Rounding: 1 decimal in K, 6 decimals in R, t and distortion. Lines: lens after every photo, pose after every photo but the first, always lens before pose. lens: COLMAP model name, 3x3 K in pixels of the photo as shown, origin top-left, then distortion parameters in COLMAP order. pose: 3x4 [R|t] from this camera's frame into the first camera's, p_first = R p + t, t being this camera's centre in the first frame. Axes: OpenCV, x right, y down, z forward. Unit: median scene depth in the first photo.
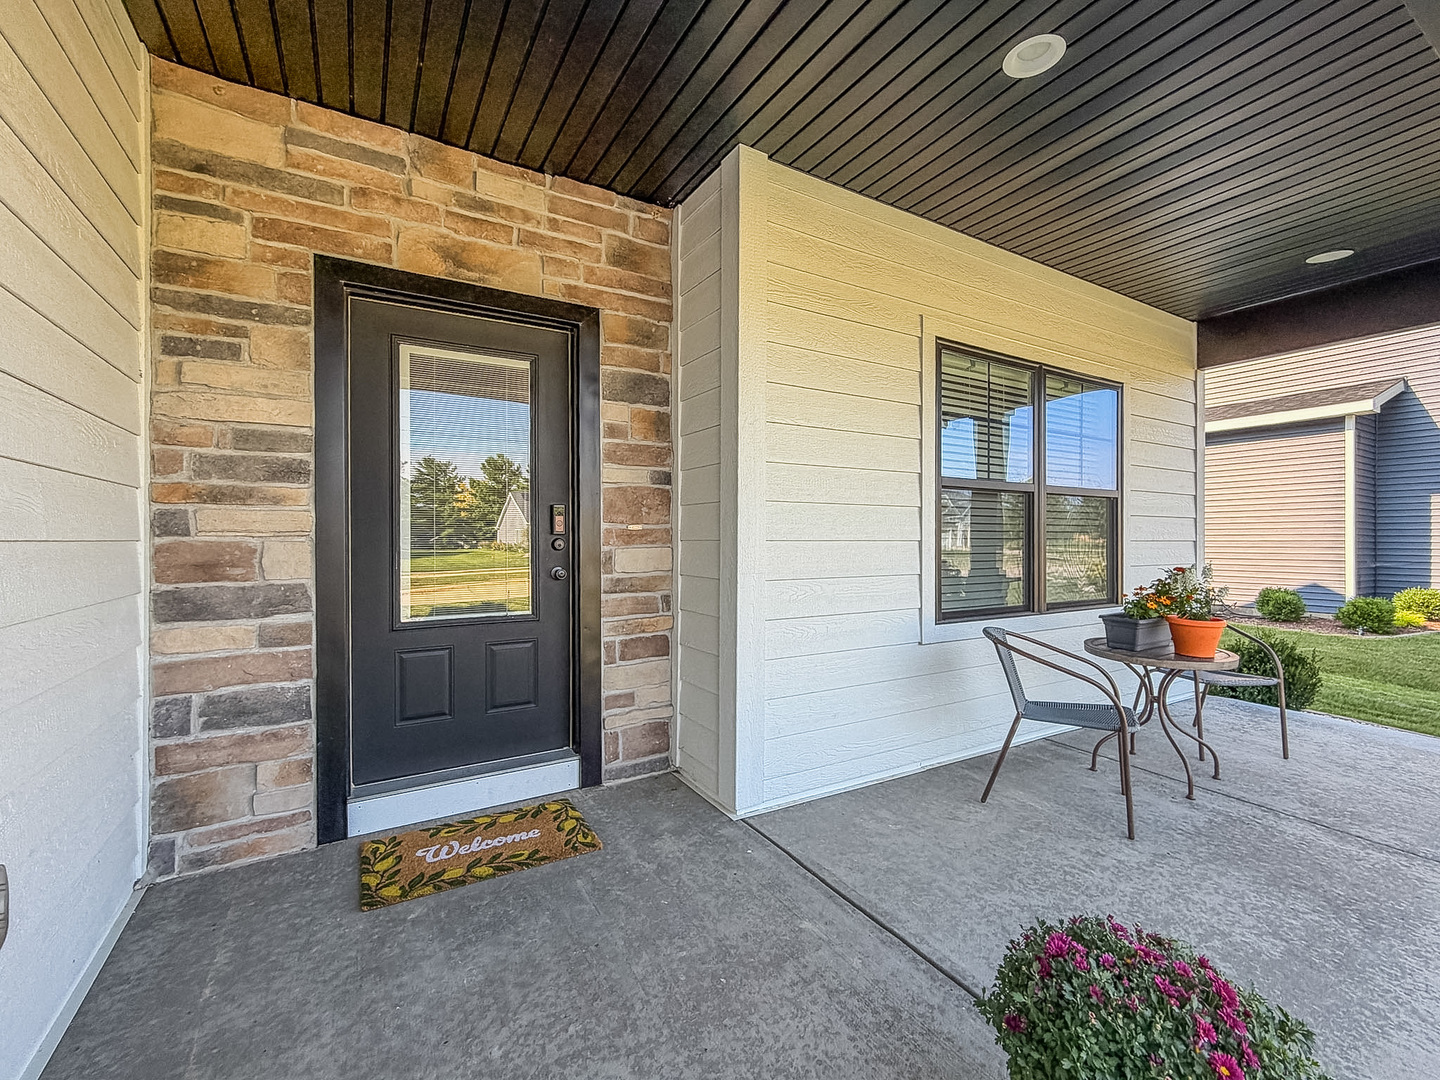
lens RADIAL K [[628.8, 0, 720.0], [0, 628.8, 540.0], [0, 0, 1]] dist [0.000845, 0.000157]
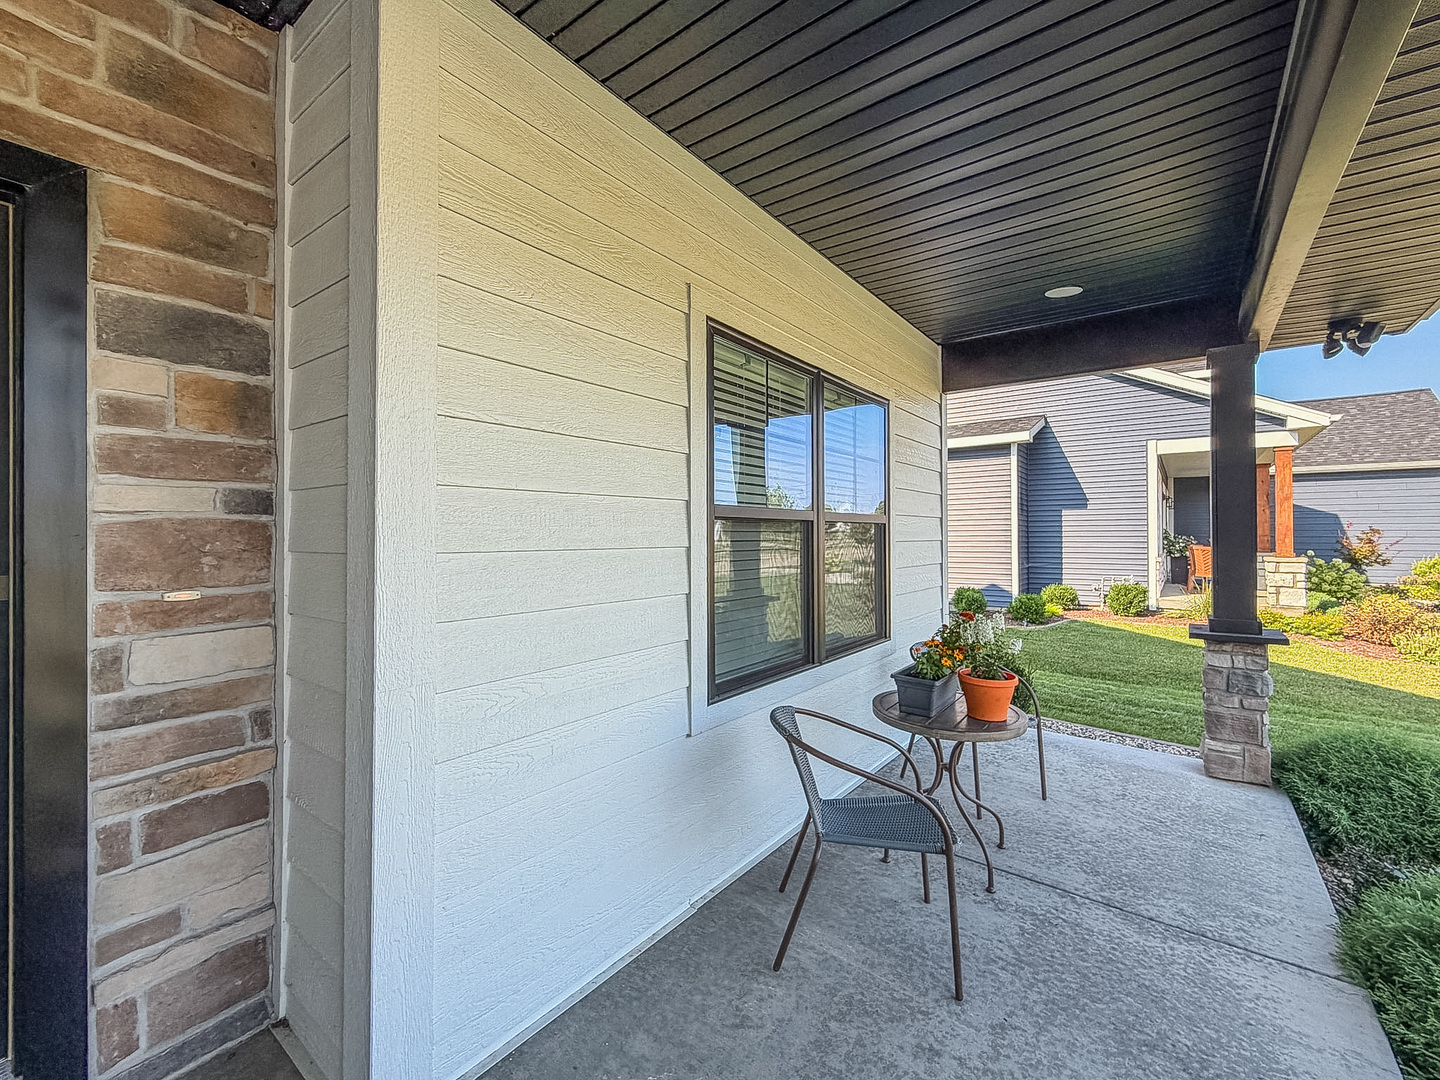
lens RADIAL K [[604.3, 0, 720.5], [0, 604.3, 531.3], [0, 0, 1]] dist [0.000870, 0.000418]
pose [[0.925685, -0.002485, 0.378287, 0.090513], [0.003493, 0.999992, -0.001978, -0.070278], [-0.378279, 0.003152, 0.925686, 0.344623]]
